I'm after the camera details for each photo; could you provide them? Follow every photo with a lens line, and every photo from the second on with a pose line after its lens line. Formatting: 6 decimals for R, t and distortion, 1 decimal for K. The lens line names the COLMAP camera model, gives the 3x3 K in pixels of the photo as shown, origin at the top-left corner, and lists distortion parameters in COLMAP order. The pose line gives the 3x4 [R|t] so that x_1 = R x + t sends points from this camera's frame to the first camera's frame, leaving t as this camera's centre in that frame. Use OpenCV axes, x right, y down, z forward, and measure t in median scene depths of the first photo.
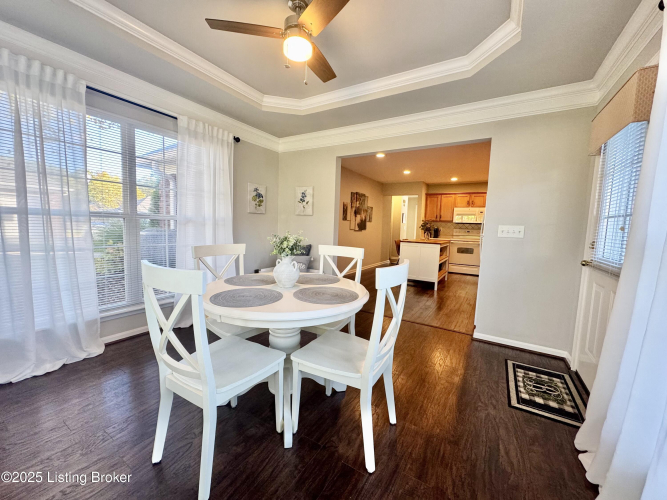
lens RADIAL K [[265.9, 0, 332.3], [0, 265.9, 249.6], [0, 0, 1]] dist [-0.004108, 0.001320]
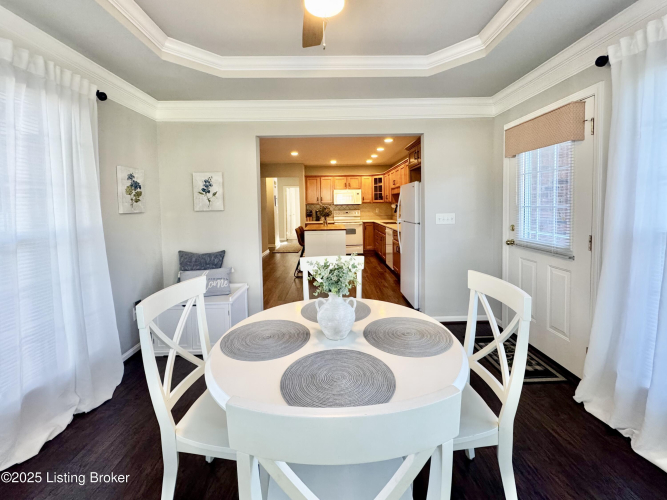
lens RADIAL K [[287.3, 0, 340.0], [0, 287.3, 219.5], [0, 0, 1]] dist [-0.011064, 0.000696]
pose [[0.837035, -0.076178, 0.541820, -0.239799], [0.096946, 0.995241, -0.009840, -0.066395], [-0.538492, 0.060764, 0.840437, 0.159244]]
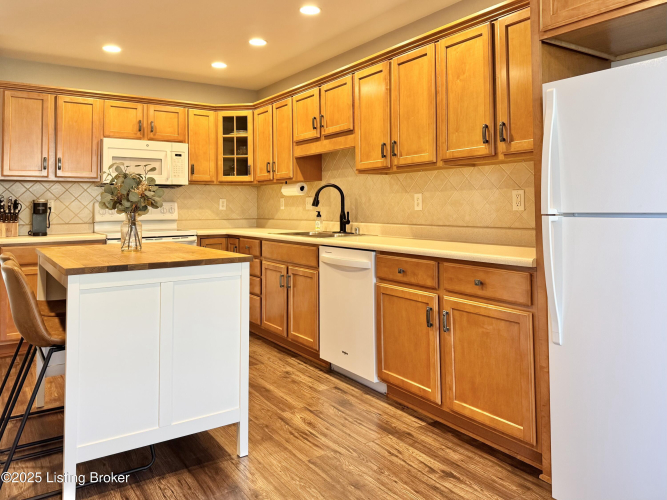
lens RADIAL K [[512.4, 0, 343.0], [0, 512.4, 188.4], [0, 0, 1]] dist [0.051298, -0.040418]
pose [[0.409867, -0.002336, 0.912142, 0.002216], [0.102829, 0.993740, -0.043661, -0.076599], [-0.906331, 0.111690, 0.407542, 0.965180]]
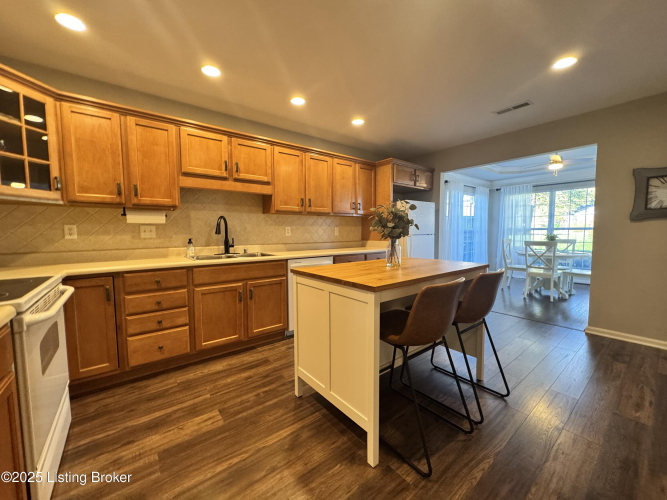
lens RADIAL K [[265.9, 0, 336.8], [0, 265.9, 251.0], [0, 0, 1]] dist [-0.004108, 0.001320]
pose [[-0.938658, -0.064418, 0.338780, 0.490399], [-0.002394, 0.983592, 0.180393, -0.183389], [-0.344842, 0.168516, -0.923410, 2.098805]]
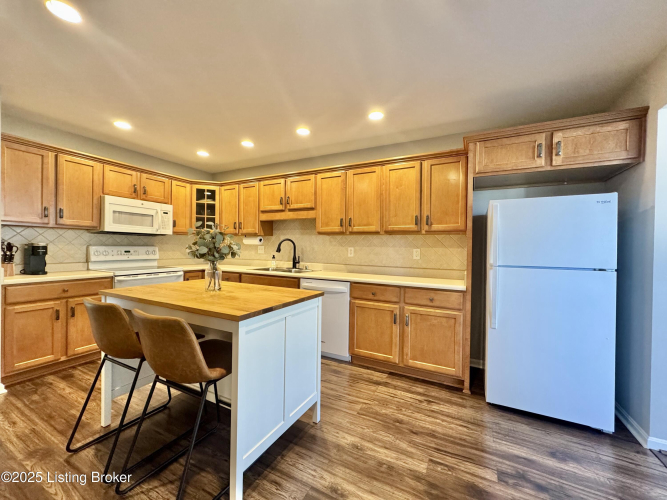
lens RADIAL K [[265.9, 0, 337.0], [0, 265.9, 250.2], [0, 0, 1]] dist [-0.004108, 0.001320]
pose [[-0.071622, -0.042341, 0.996533, 0.049029], [0.071123, 0.996339, 0.047444, -0.134547], [-0.994893, 0.074274, -0.068349, 1.361705]]
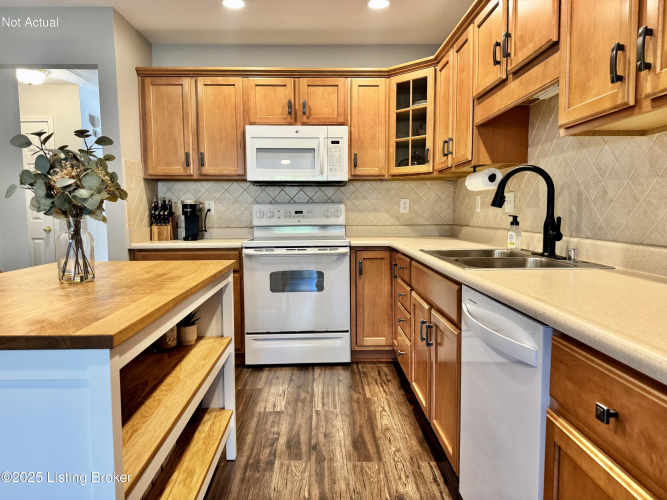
lens RADIAL K [[471.5, 0, 334.9], [0, 471.5, 251.0], [0, 0, 1]] dist [0.081480, -0.020645]
pose [[0.840701, -0.084882, 0.534805, 0.531265], [0.084253, 0.996114, 0.025656, -0.070185], [-0.534905, 0.023490, 0.844586, 1.091478]]
